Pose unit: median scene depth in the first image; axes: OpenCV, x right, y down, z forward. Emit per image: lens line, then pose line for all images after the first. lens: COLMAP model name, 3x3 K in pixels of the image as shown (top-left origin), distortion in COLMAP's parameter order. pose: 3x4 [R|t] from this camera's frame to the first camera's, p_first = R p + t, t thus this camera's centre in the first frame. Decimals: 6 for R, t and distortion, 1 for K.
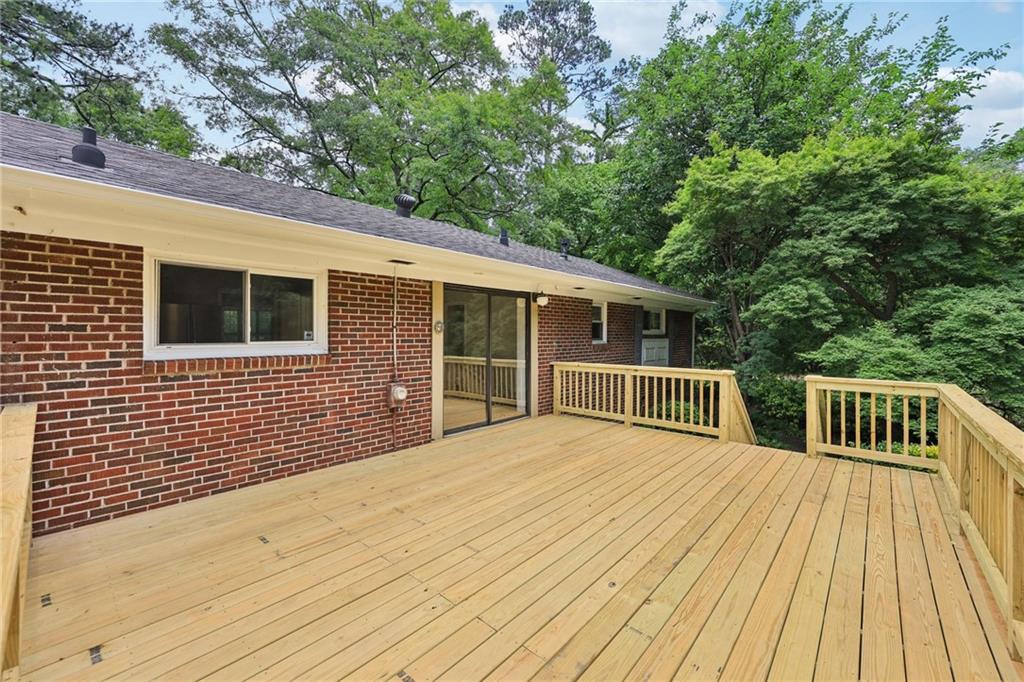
lens RADIAL K [[409.4, 0, 512.3], [0, 409.4, 338.8], [0, 0, 1]] dist [0.000030, -0.000092]
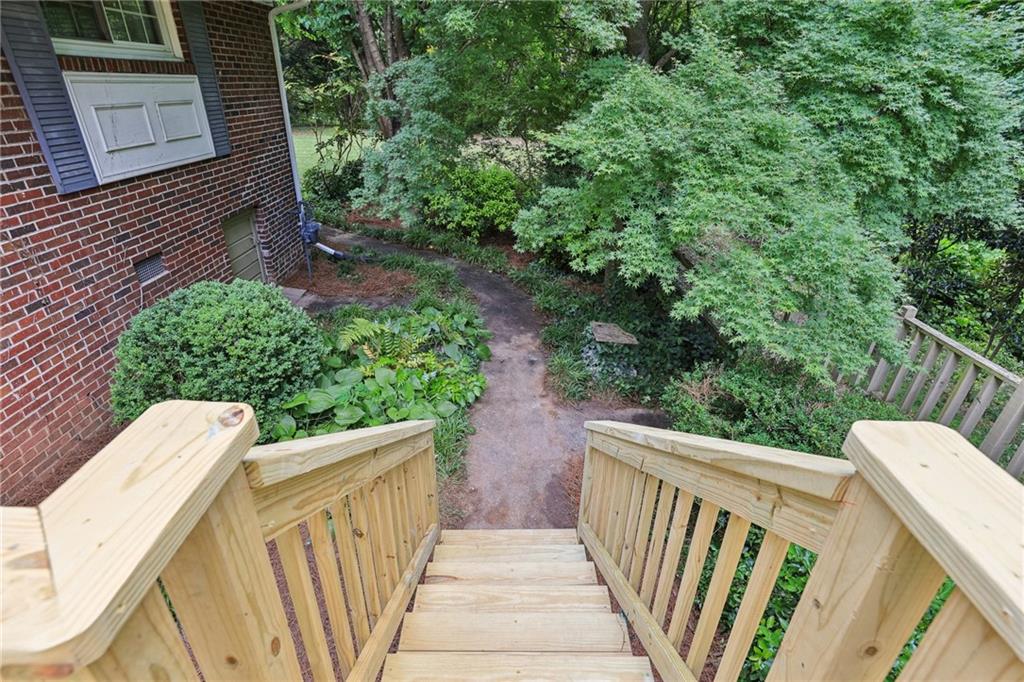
lens RADIAL K [[500.7, 0, 514.4], [0, 500.7, 341.3], [0, 0, 1]] dist [0.005262, 0.000478]
pose [[0.747328, -0.291797, 0.596955, 0.287270], [-0.014101, 0.891246, 0.453301, 0.004394], [-0.664306, -0.347182, 0.661938, 0.483831]]
